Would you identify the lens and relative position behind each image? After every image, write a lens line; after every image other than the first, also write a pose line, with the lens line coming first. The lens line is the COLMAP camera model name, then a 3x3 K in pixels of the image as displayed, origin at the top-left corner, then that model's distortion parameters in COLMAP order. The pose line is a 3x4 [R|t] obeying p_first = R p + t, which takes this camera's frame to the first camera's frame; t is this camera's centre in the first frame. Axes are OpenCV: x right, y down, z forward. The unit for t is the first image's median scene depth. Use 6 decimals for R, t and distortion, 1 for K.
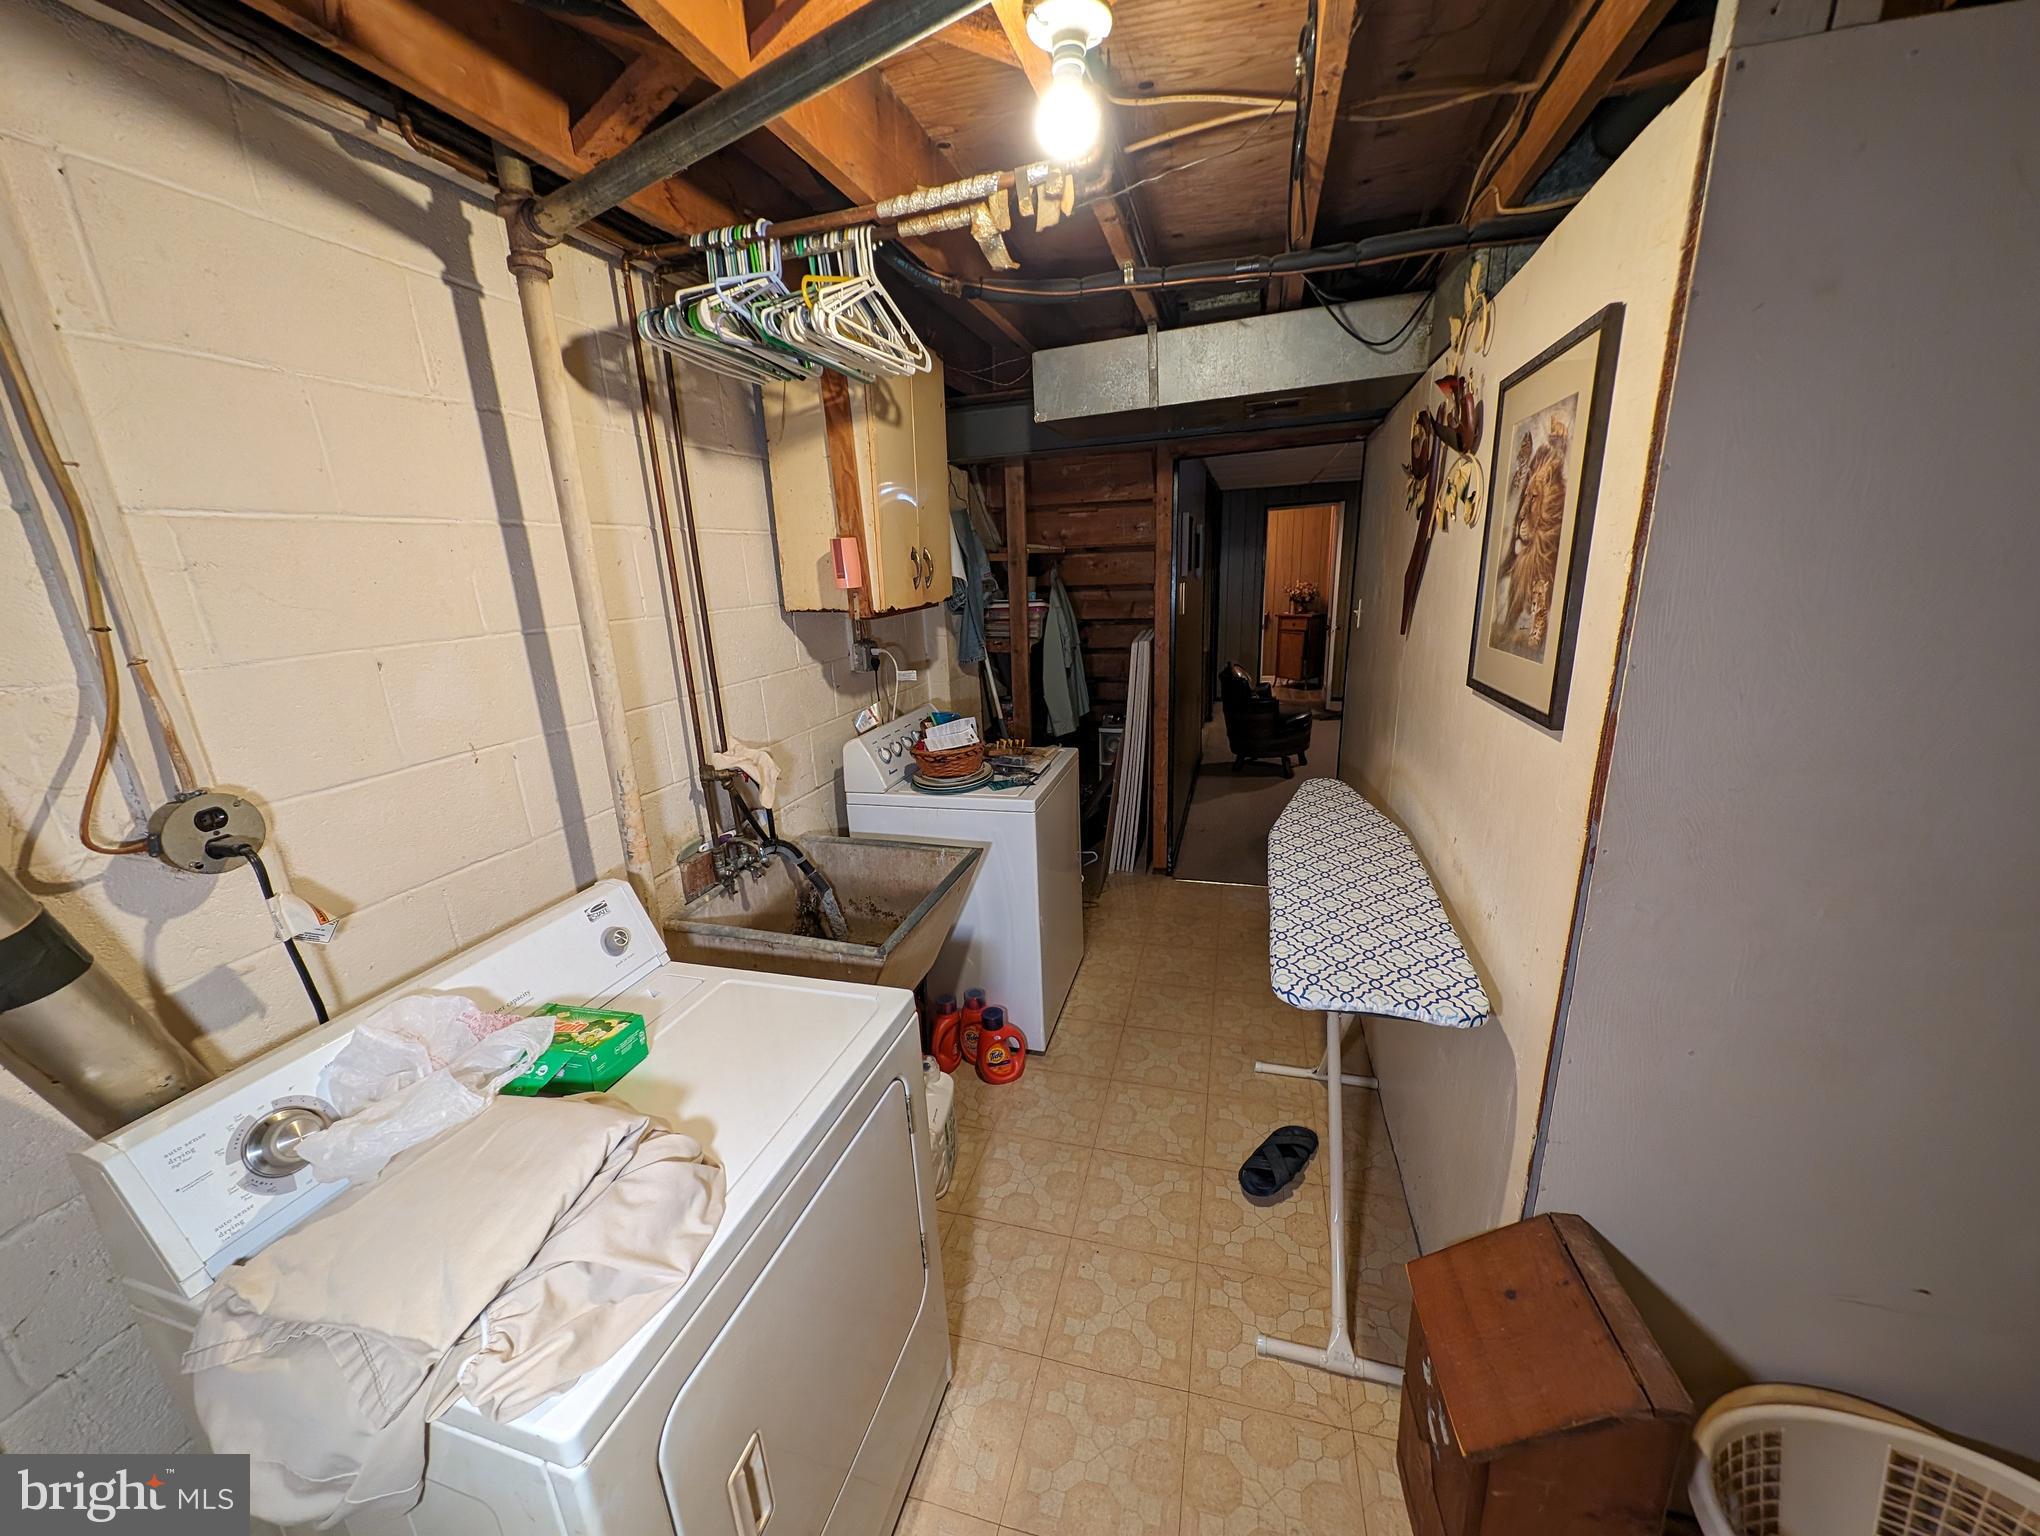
lens RADIAL K [[760.6, 0, 1017.1], [0, 760.6, 777.3], [0, 0, 1]] dist [0.007252, -0.003345]
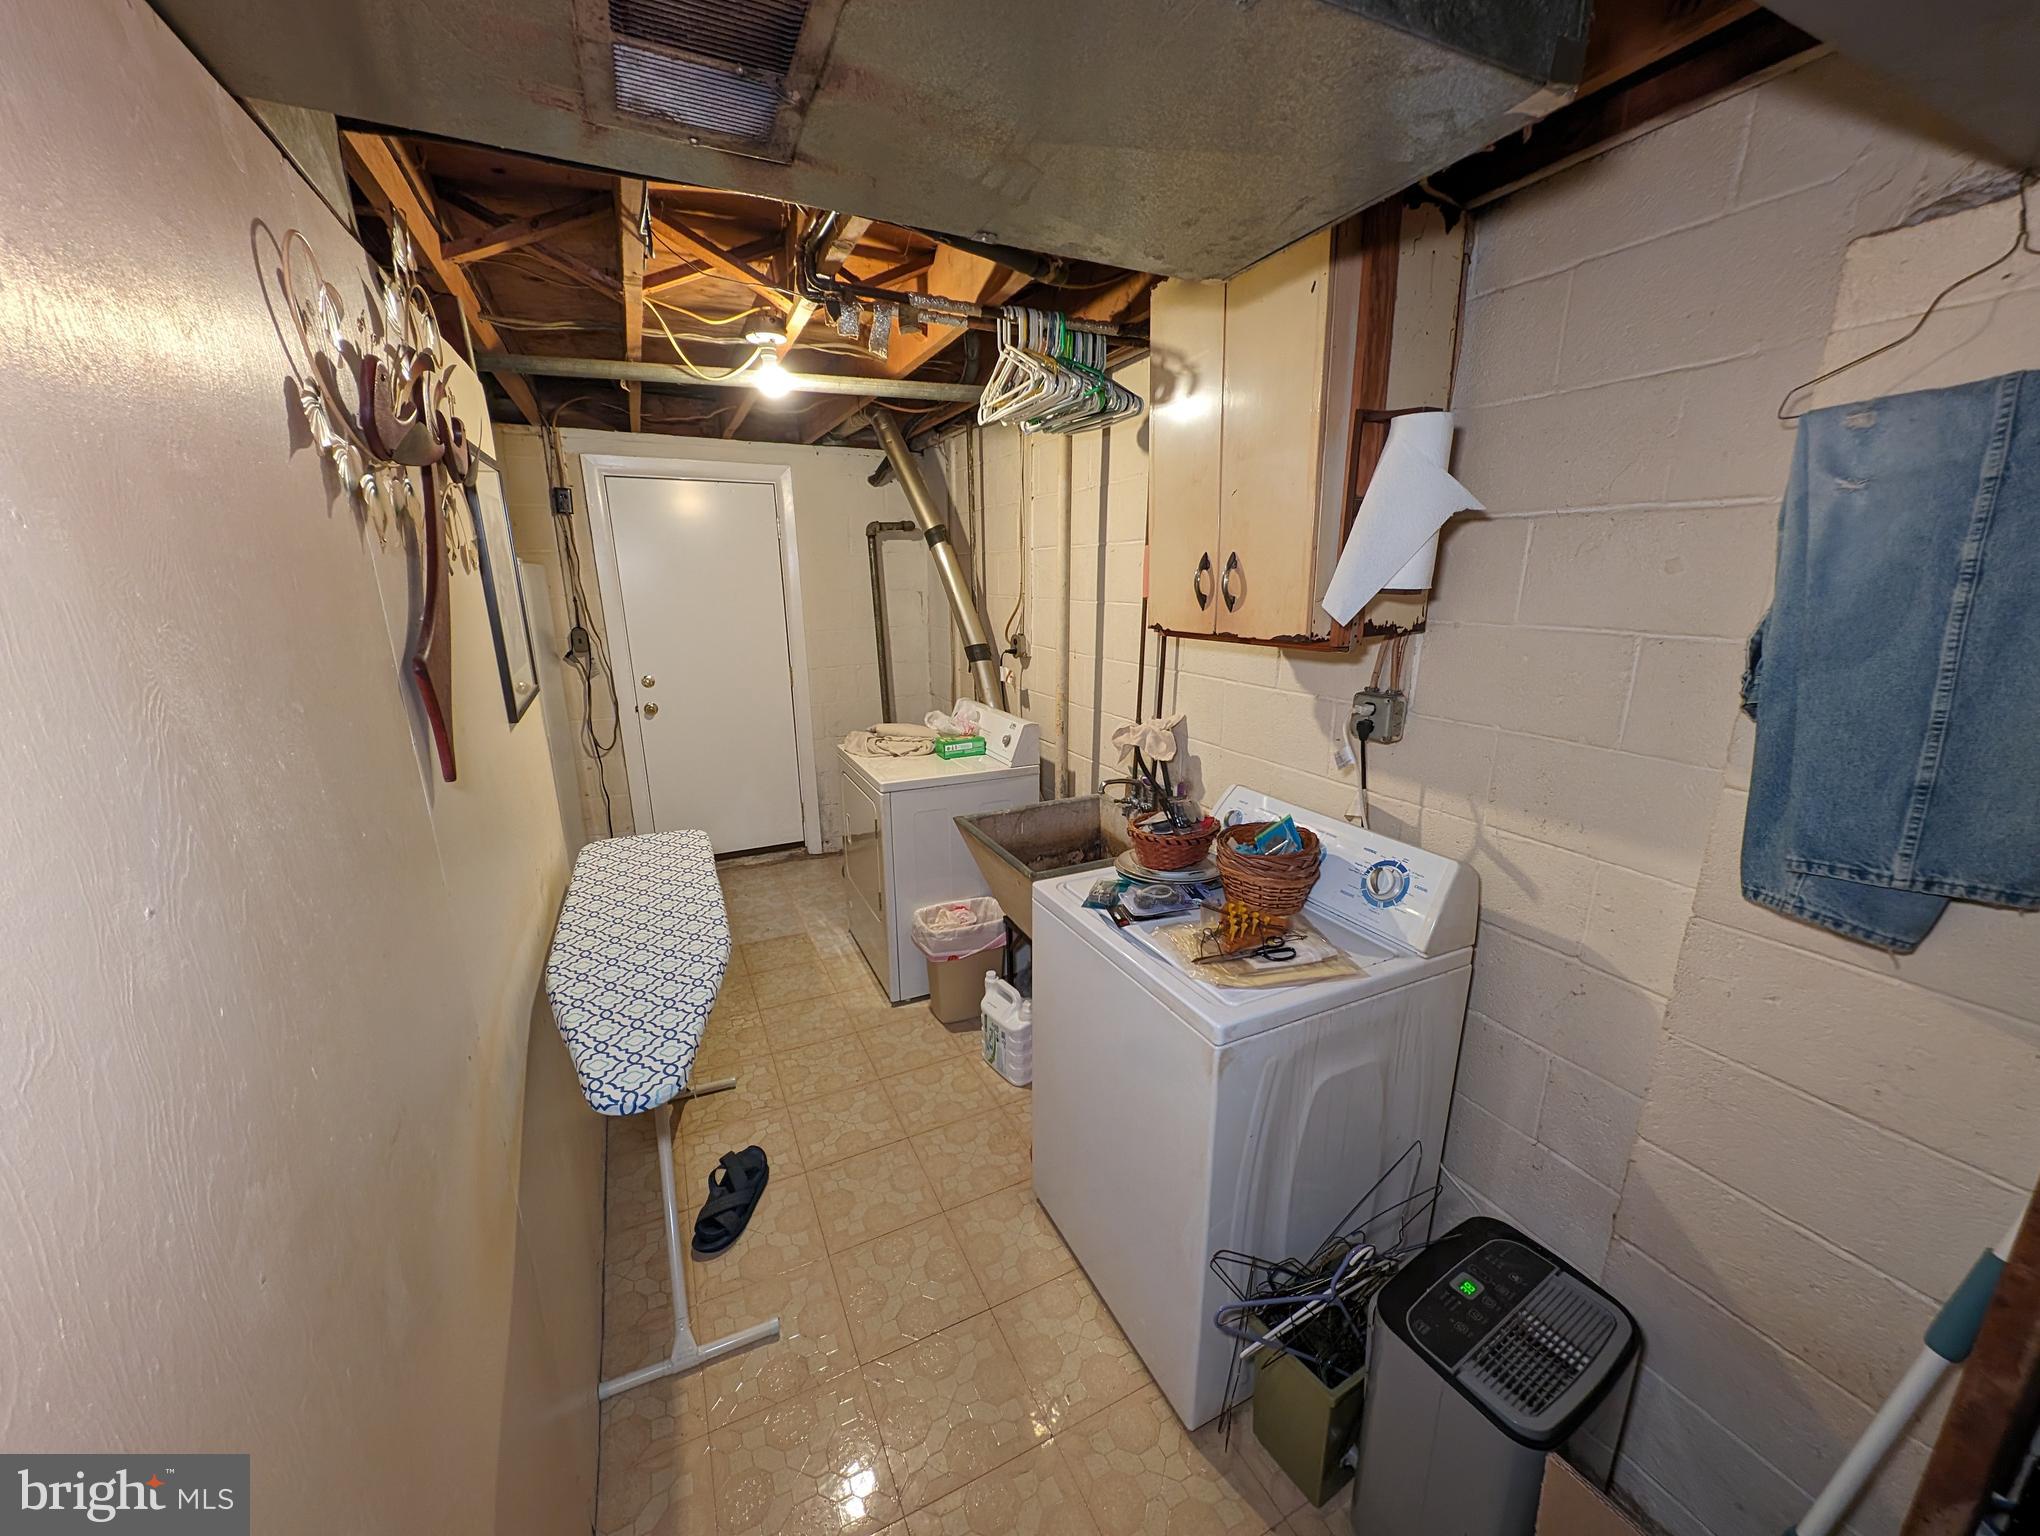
lens RADIAL K [[760.6, 0, 1017.1], [0, 760.6, 777.3], [0, 0, 1]] dist [0.007252, -0.003345]
pose [[-0.742439, 0.221806, -0.632129, 0.549189], [-0.138928, 0.872105, 0.469183, -0.466287], [0.655350, 0.436160, -0.616669, 1.542947]]
